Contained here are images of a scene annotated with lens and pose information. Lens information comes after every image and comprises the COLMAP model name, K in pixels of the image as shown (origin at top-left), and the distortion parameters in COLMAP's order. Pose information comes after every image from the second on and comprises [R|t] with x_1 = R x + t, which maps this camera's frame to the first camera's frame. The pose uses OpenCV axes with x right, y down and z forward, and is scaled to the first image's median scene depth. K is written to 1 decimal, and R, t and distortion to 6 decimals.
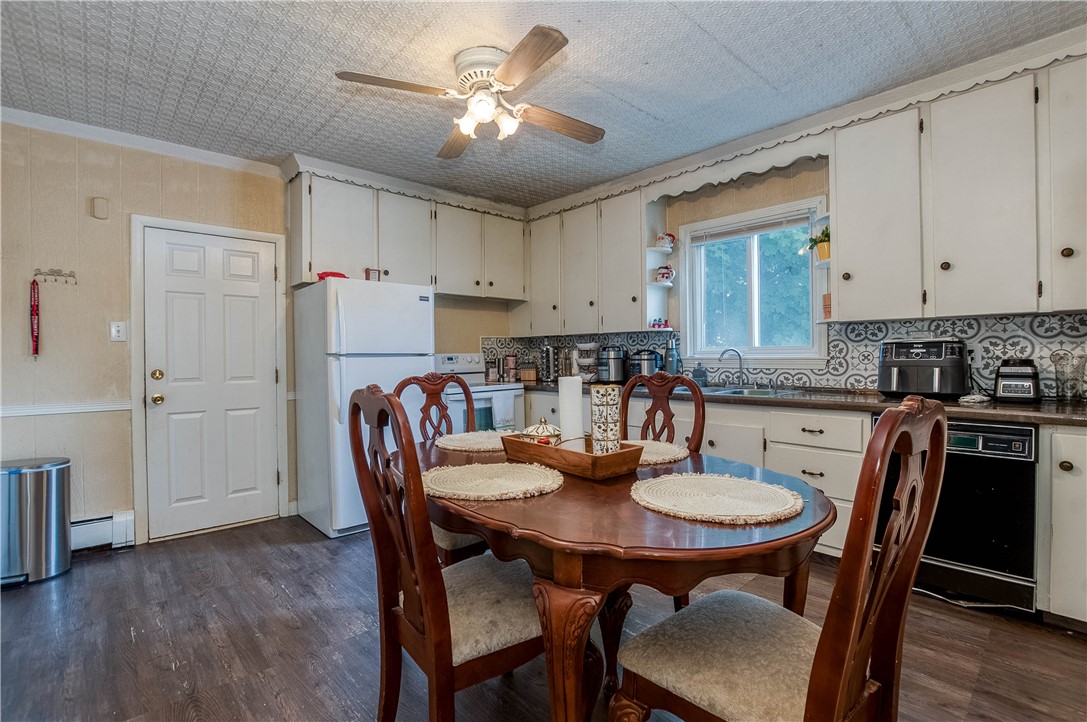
lens RADIAL K [[488.7, 0, 544.2], [0, 488.7, 358.0], [0, 0, 1]] dist [-0.023572, -0.000076]
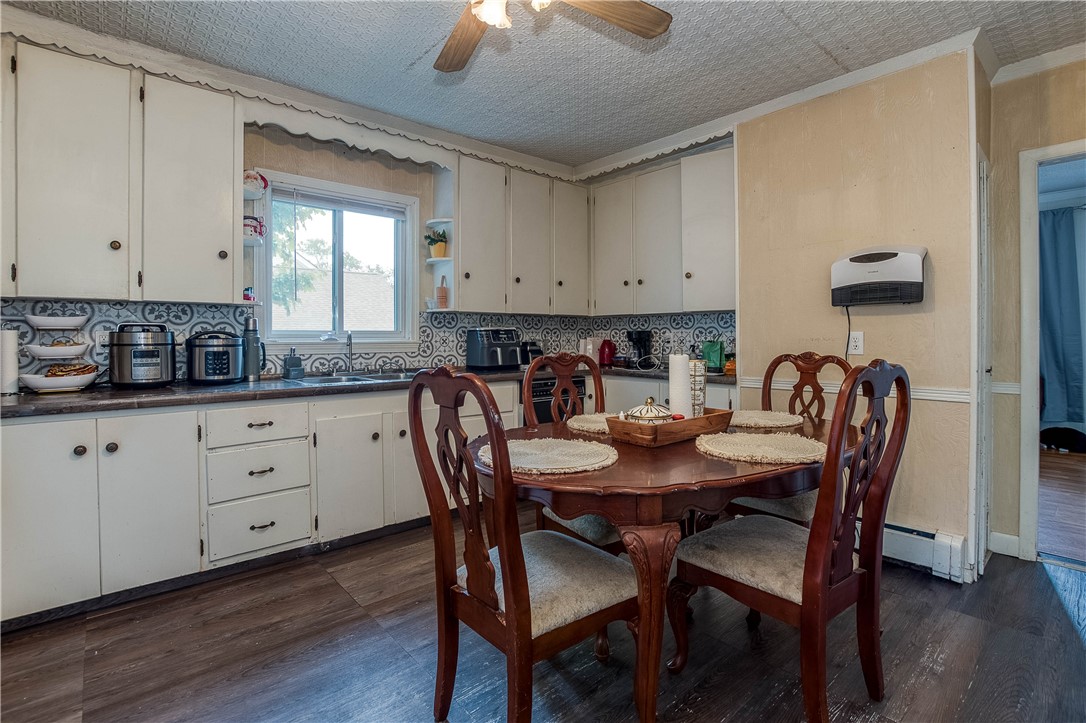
lens RADIAL K [[495.1, 0, 556.6], [0, 495.1, 339.4], [0, 0, 1]] dist [0.001726, -0.000064]
pose [[0.083268, 0.002406, 0.996524, -0.464197], [0.005813, 0.999979, -0.002900, -0.000554], [-0.996510, 0.006034, 0.083253, 0.498037]]
